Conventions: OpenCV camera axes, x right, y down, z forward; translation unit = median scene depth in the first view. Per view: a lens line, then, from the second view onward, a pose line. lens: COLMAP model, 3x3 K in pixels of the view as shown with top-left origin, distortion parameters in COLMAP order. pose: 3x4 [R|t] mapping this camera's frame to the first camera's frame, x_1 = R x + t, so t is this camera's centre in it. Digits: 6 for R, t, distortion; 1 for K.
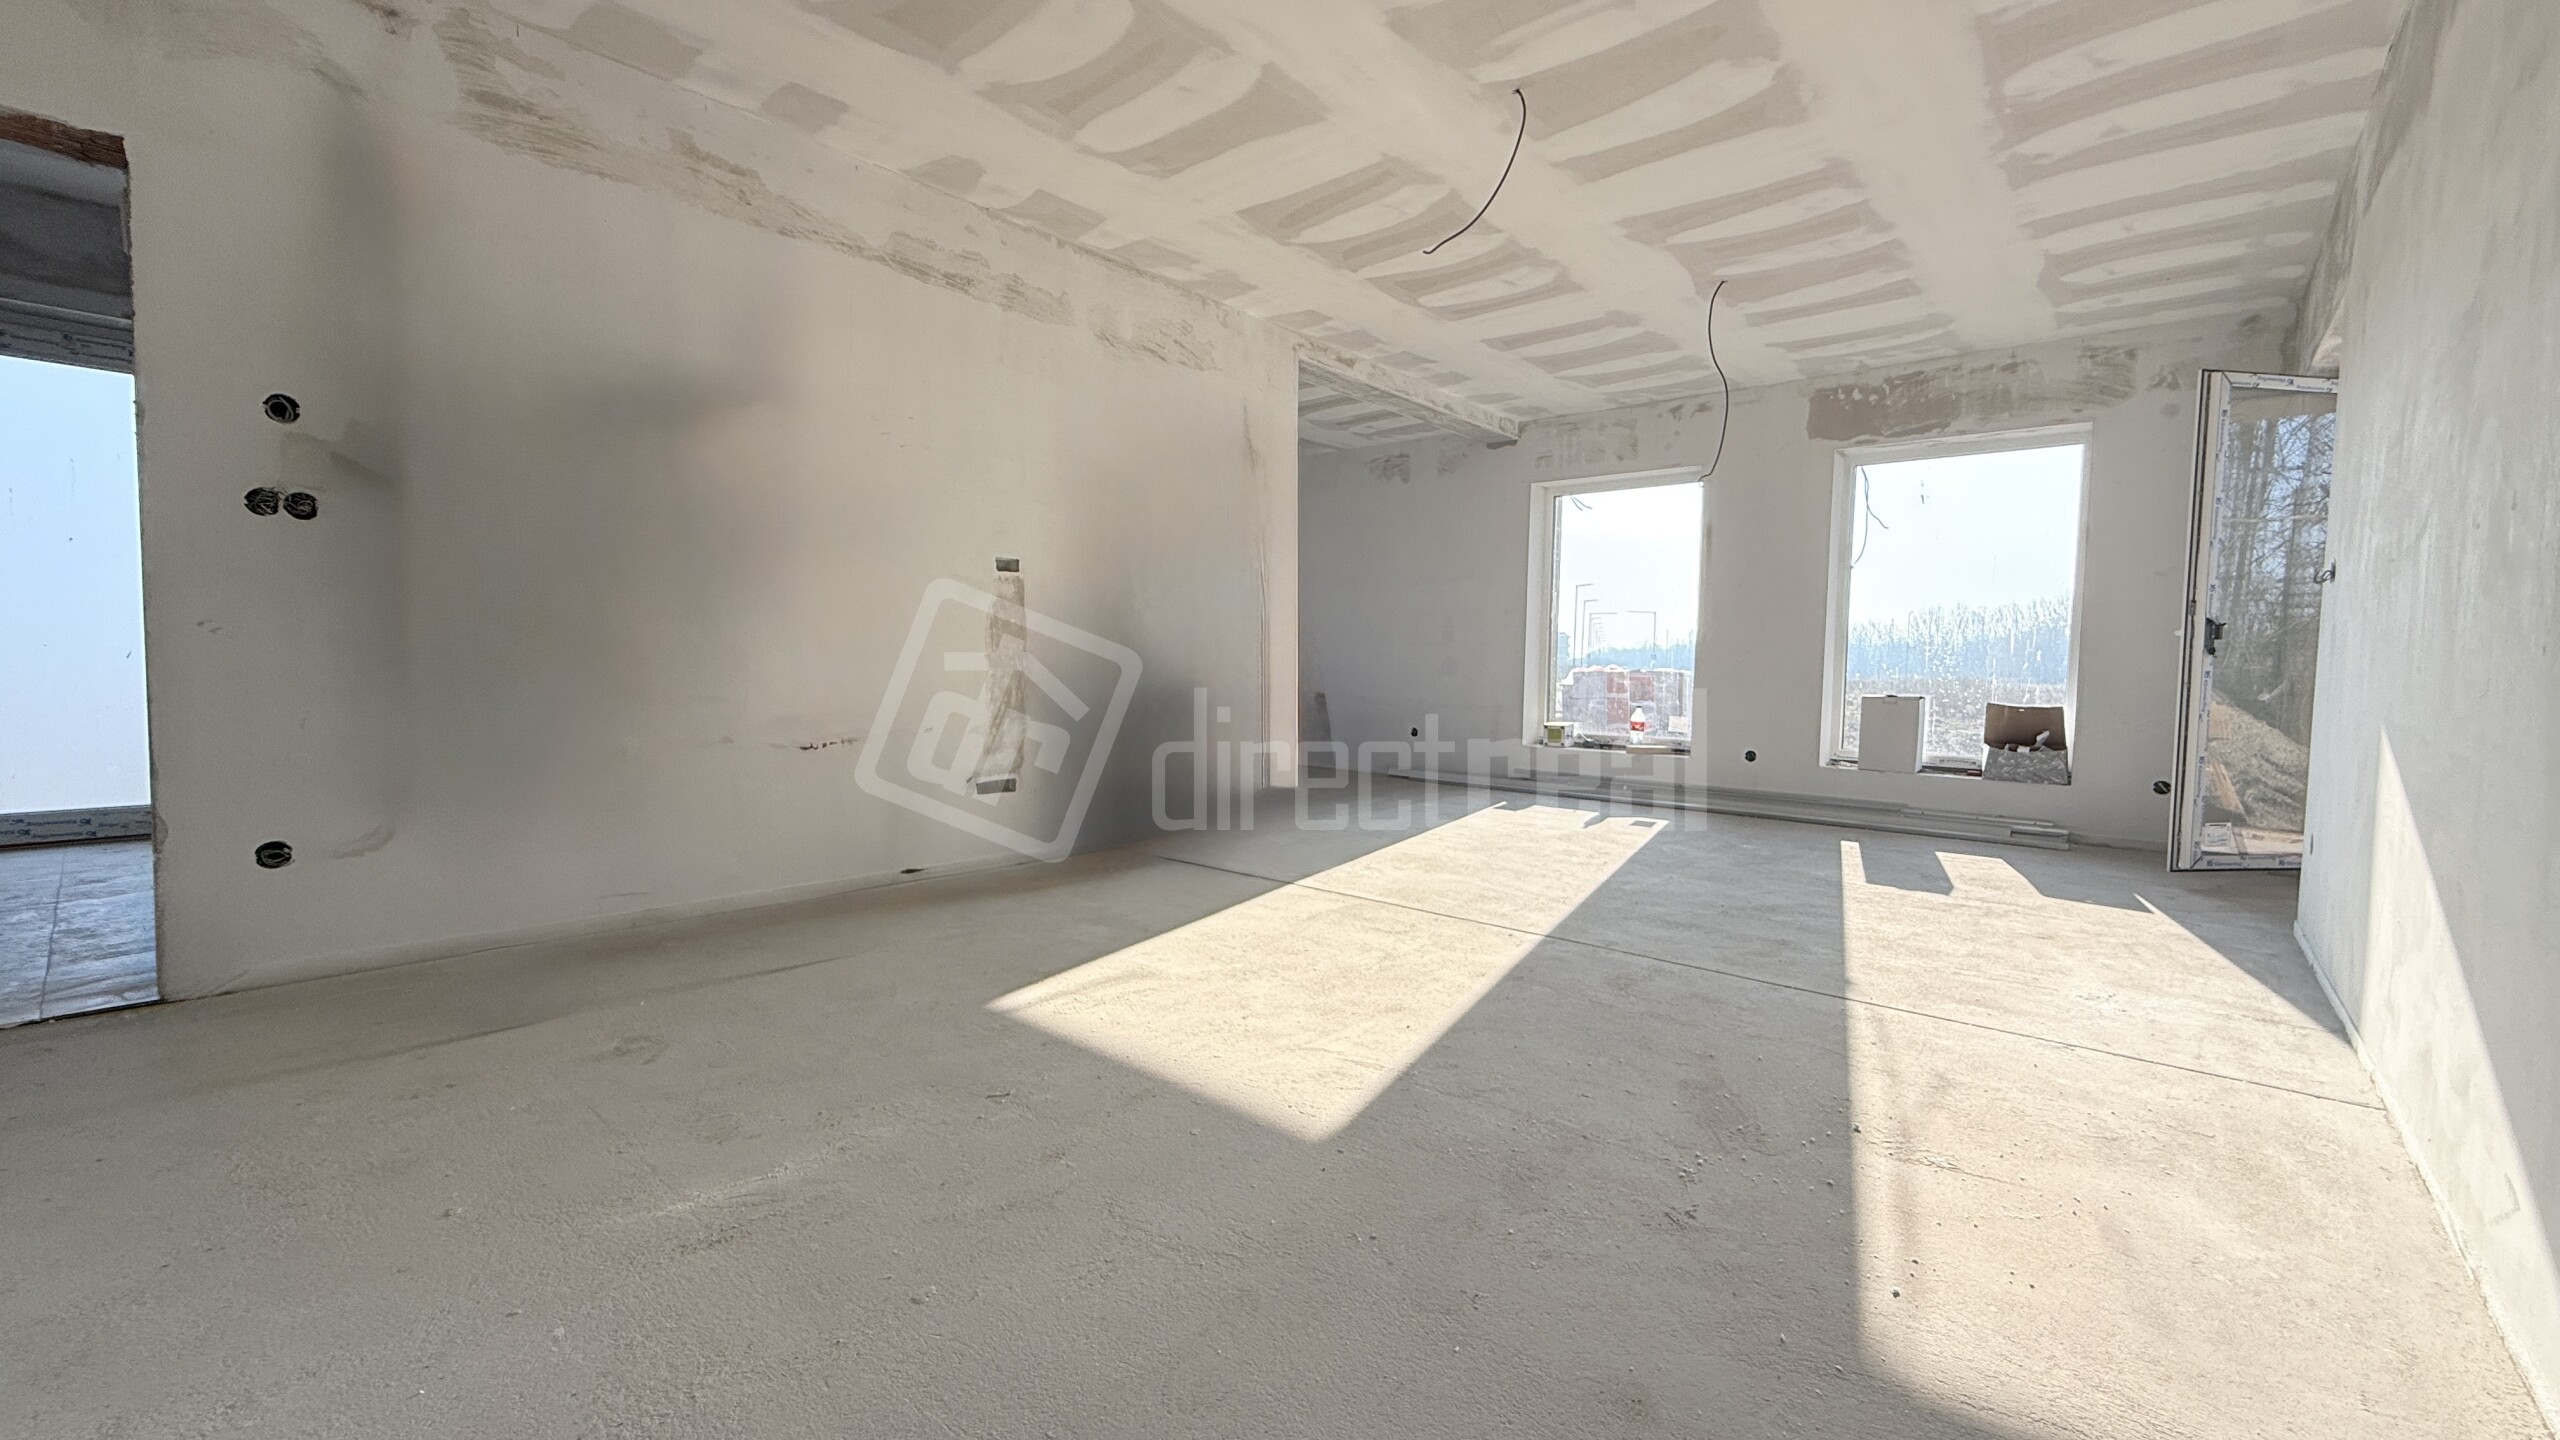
lens RADIAL K [[1015.8, 0, 1275.2], [0, 1015.8, 716.7], [0, 0, 1]] dist [-0.000796, 0.000269]
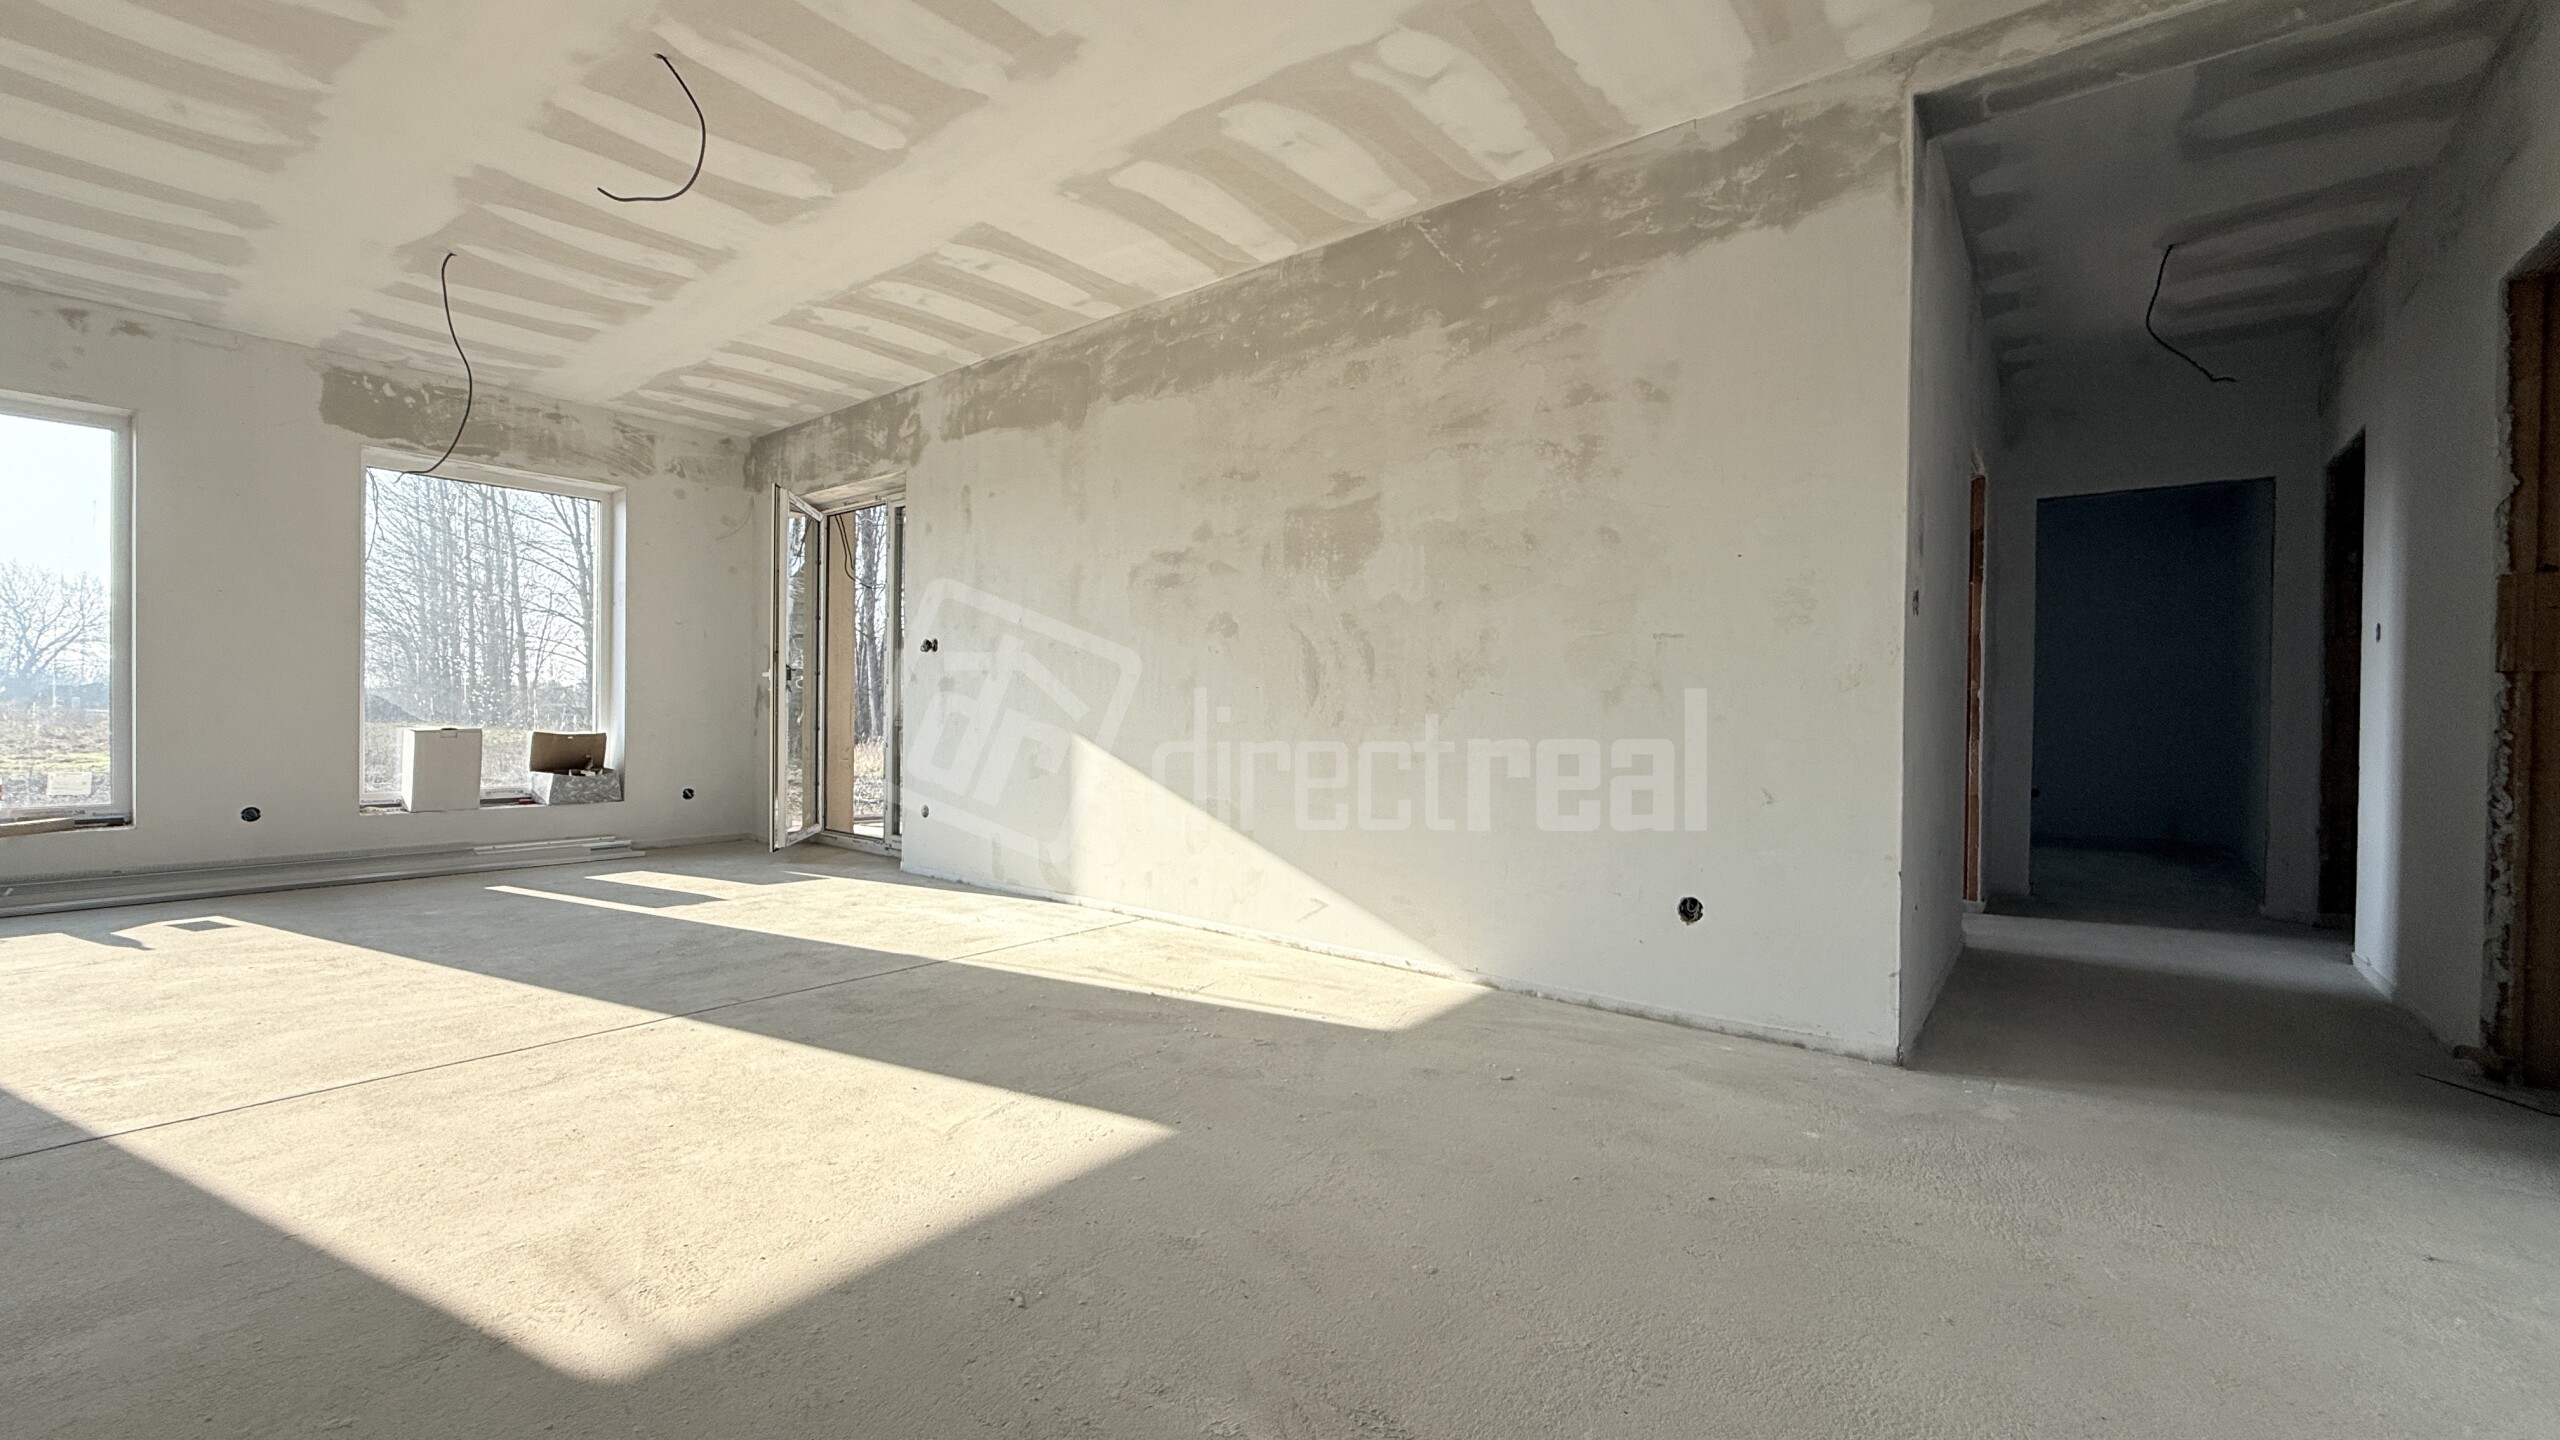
lens RADIAL K [[1015.8, 0, 1275.2], [0, 1015.8, 716.7], [0, 0, 1]] dist [-0.000796, 0.000269]
pose [[-0.041069, -0.027597, 0.998775, -0.497128], [0.040114, 0.998767, 0.029246, -0.040047], [-0.998351, 0.041266, -0.039912, 0.393564]]
